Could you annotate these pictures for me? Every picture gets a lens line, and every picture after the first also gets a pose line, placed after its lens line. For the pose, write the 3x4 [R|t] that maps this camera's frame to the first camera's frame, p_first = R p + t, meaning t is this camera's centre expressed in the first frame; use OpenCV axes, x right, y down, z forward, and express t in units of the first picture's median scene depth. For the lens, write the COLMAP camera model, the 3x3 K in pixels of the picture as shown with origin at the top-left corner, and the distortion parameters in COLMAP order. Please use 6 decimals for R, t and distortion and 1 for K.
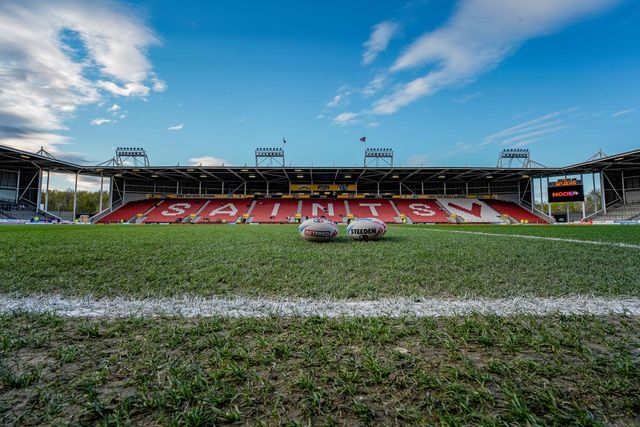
lens RADIAL K [[326.8, 0, 320.1], [0, 326.8, 211.3], [0, 0, 1]] dist [-0.007263, -0.003989]
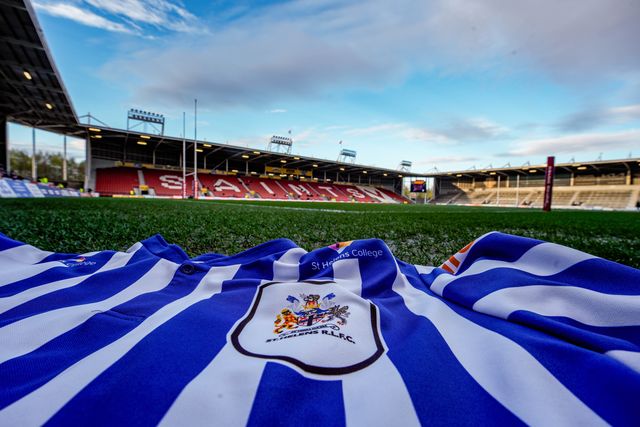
lens RADIAL K [[326.8, 0, 320.5], [0, 326.8, 213.5], [0, 0, 1]] dist [-0.007263, -0.003989]
pose [[0.746491, -0.002544, 0.665391, -0.734246], [-0.055398, 0.996283, 0.065959, -0.001390], [-0.663086, -0.086100, 0.743575, -0.009742]]
